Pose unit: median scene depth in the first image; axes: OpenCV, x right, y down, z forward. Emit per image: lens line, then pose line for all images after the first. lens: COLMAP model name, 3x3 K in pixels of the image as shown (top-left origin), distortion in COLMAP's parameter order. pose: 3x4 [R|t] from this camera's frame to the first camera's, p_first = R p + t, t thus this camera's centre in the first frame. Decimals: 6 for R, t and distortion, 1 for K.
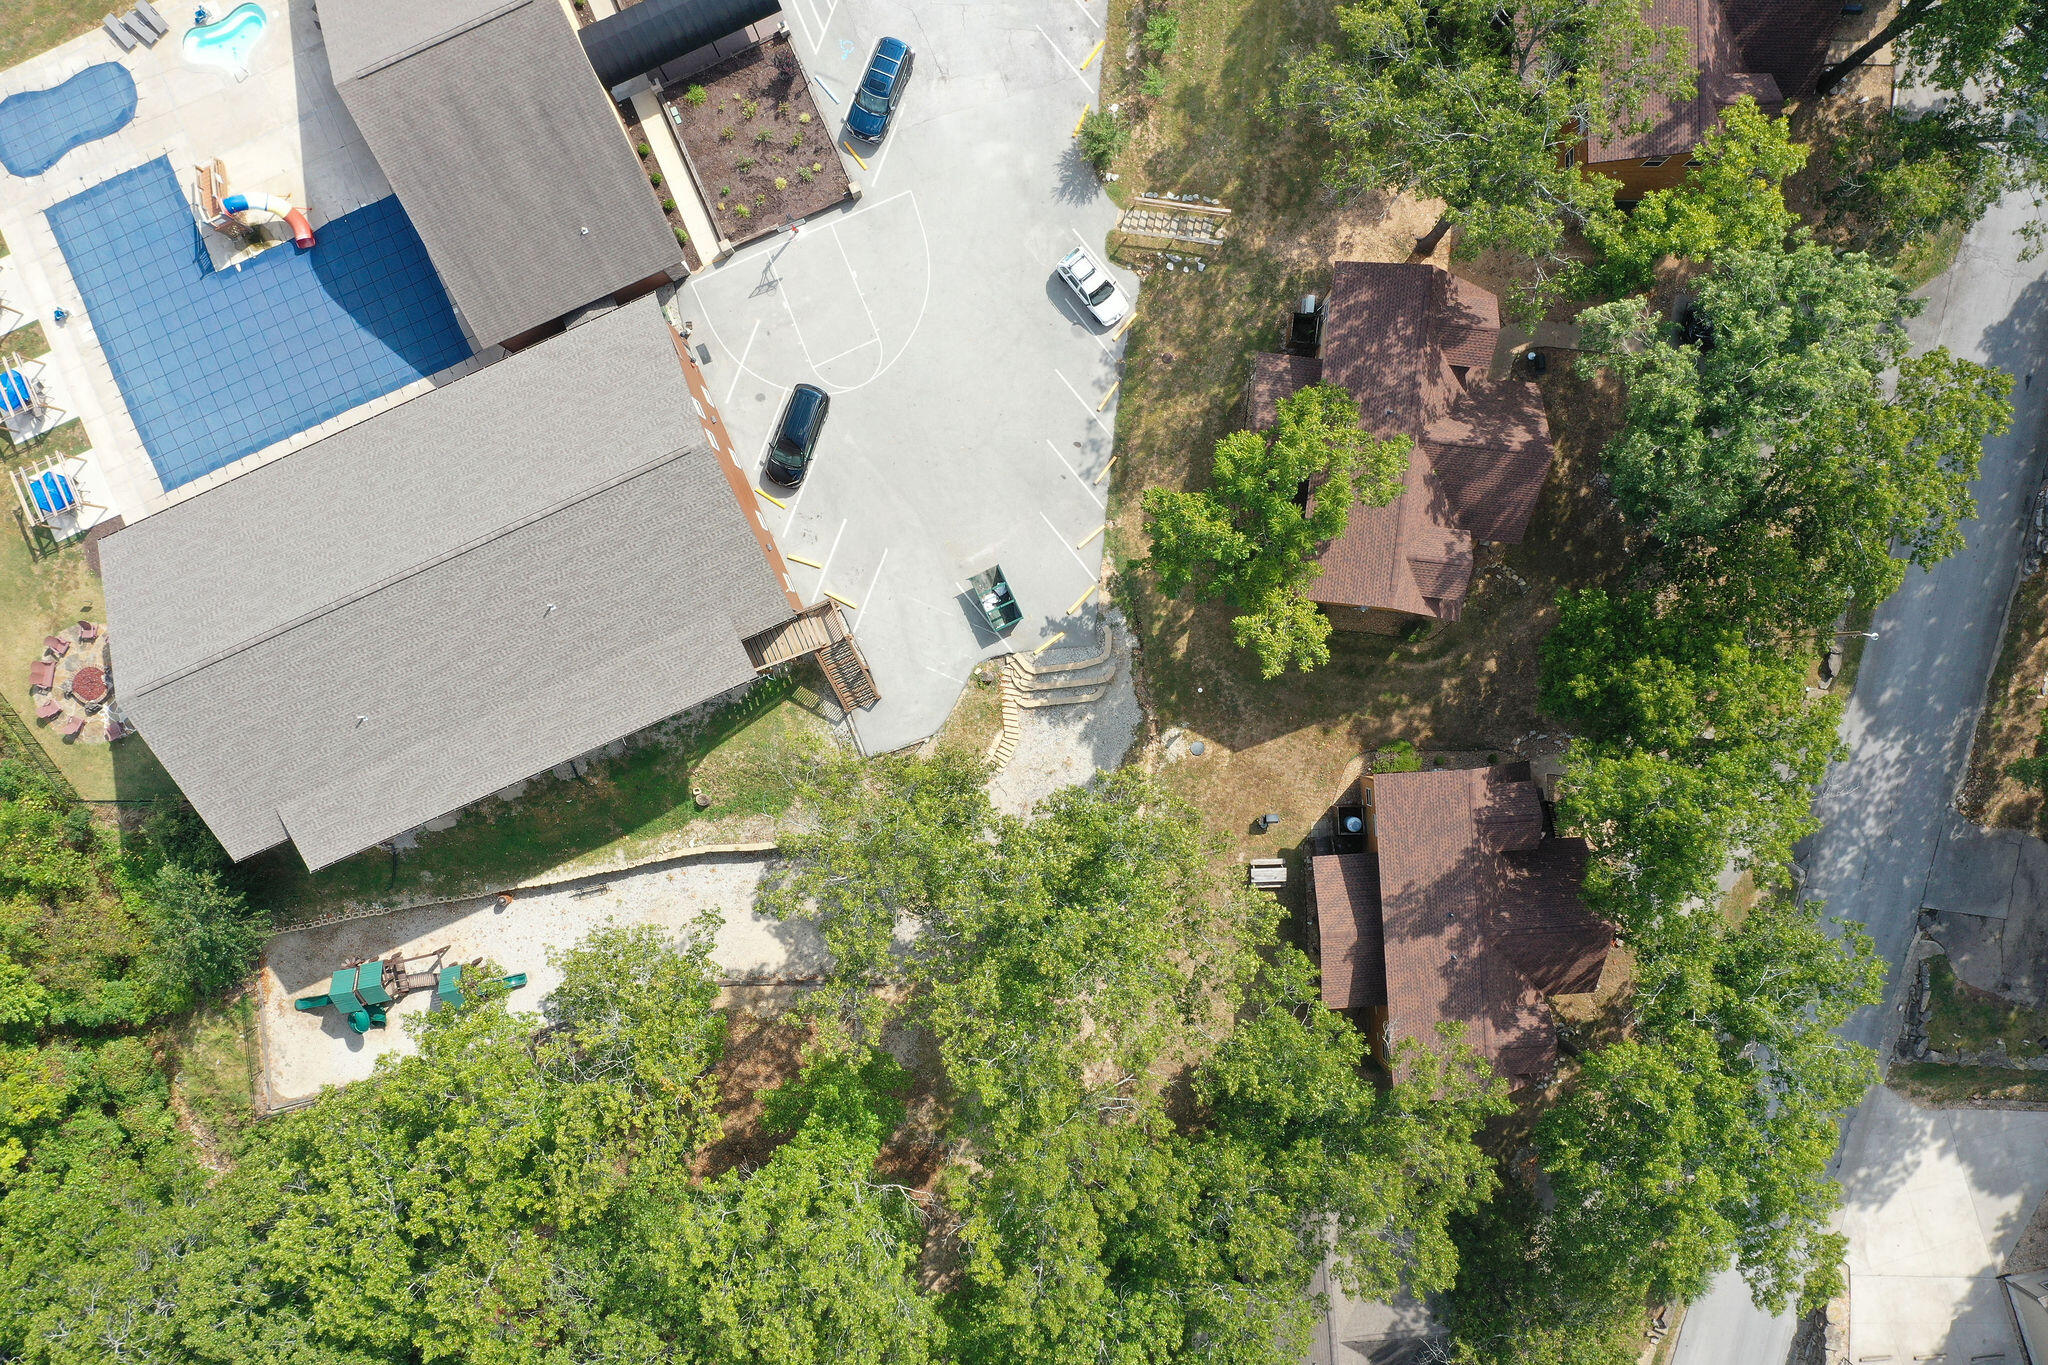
lens RADIAL K [[1647.0, 0, 994.2], [0, 1647.0, 653.4], [0, 0, 1]] dist [-0.005346, -0.011891]
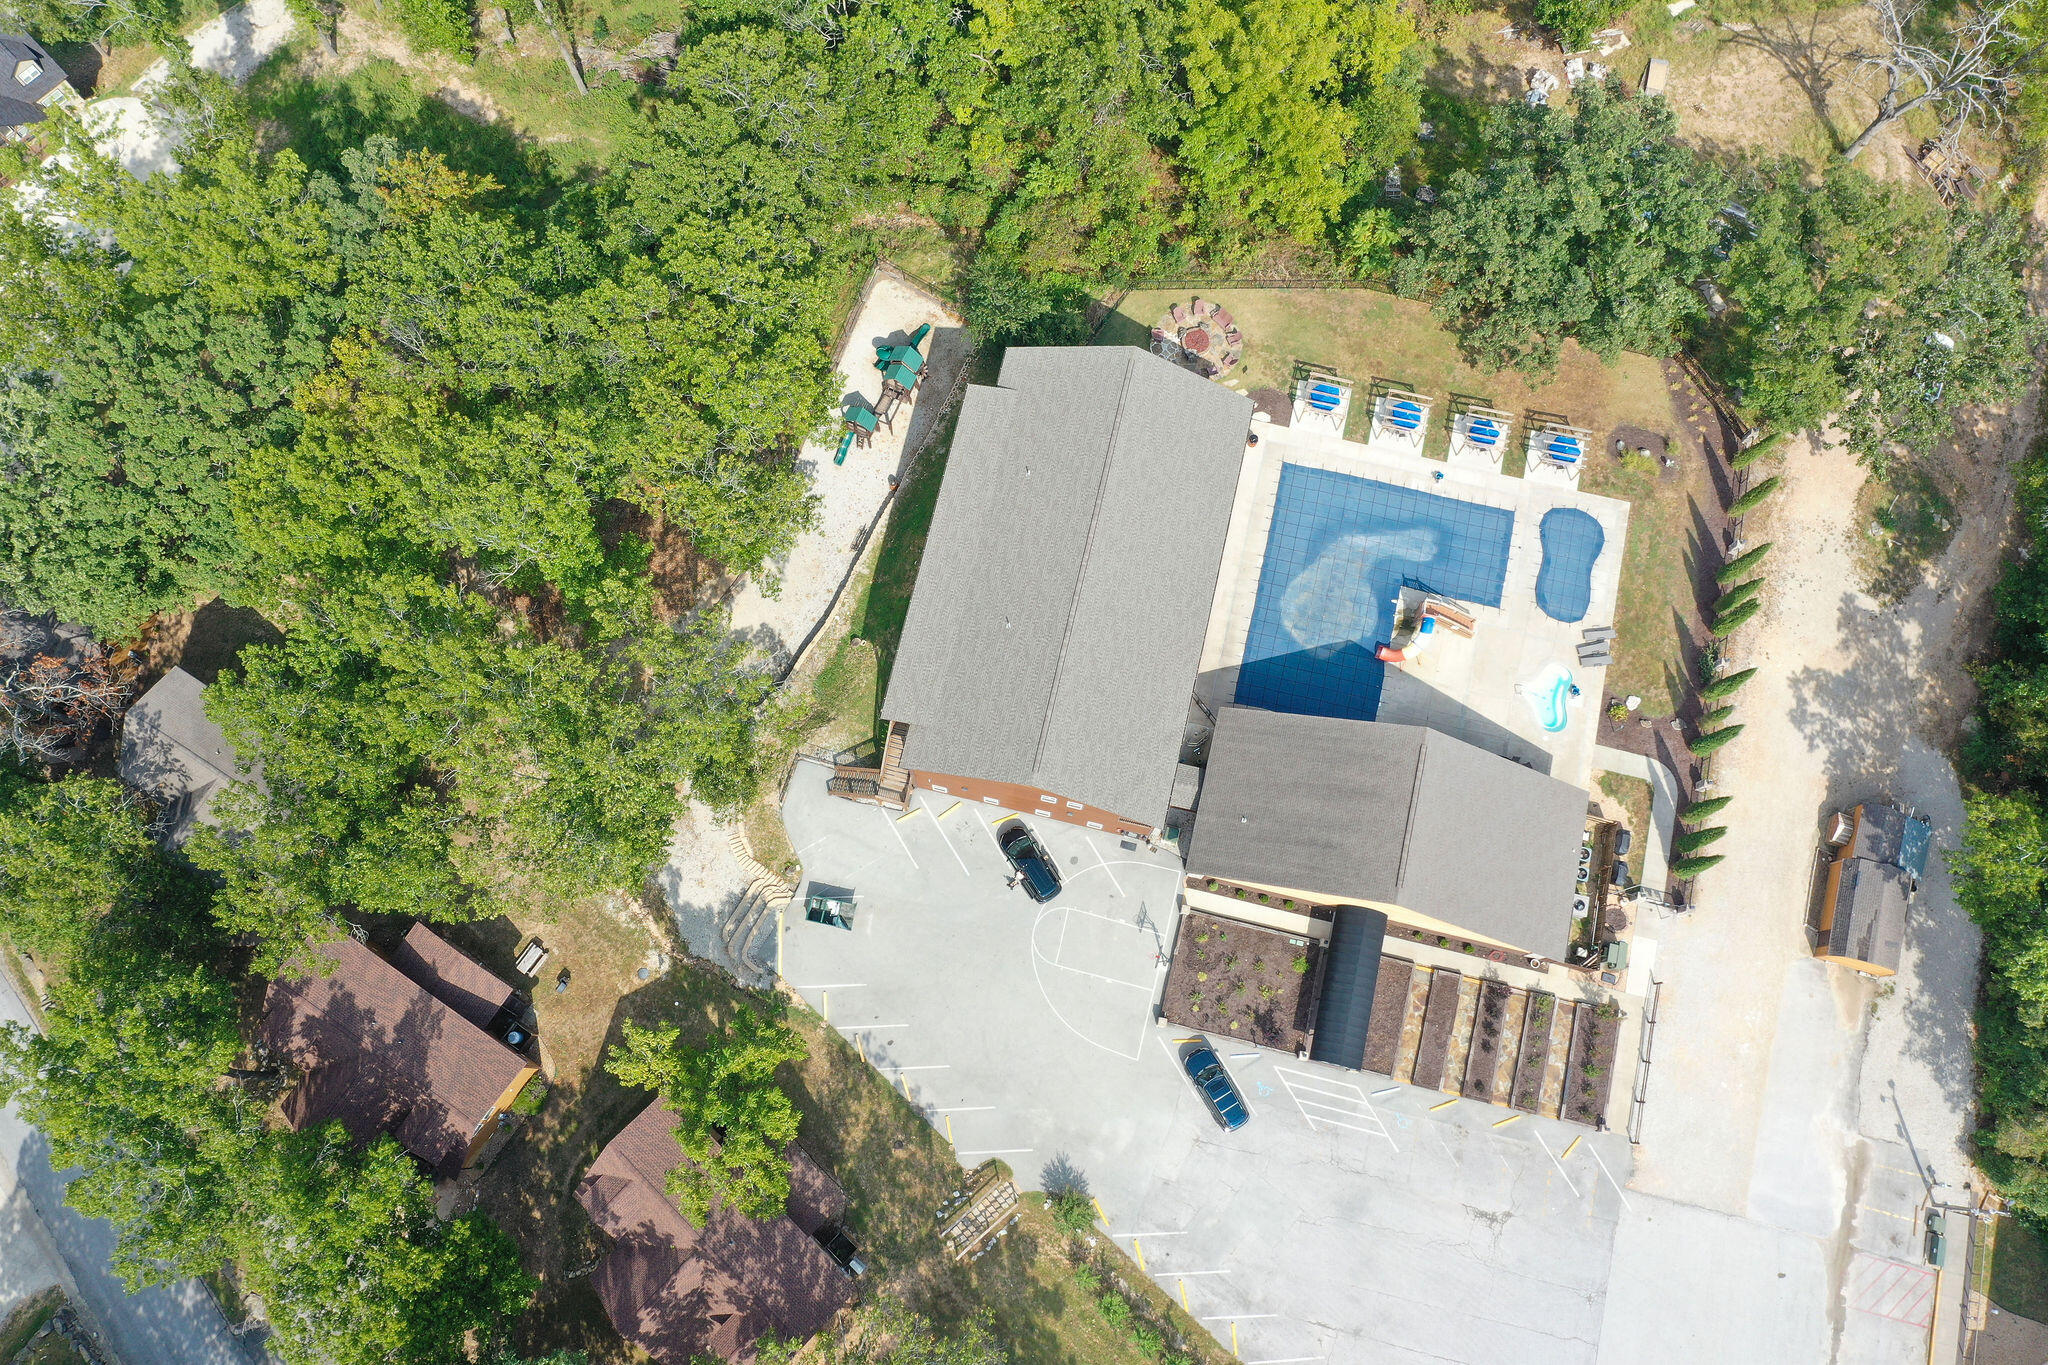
lens RADIAL K [[1647.0, 0, 994.2], [0, 1647.0, 653.4], [0, 0, 1]] dist [-0.005346, -0.011891]
pose [[-0.602770, 0.776783, -0.182419, 0.001825], [-0.797584, -0.579975, 0.165799, -0.224680], [0.022992, 0.245433, 0.969141, -0.265738]]
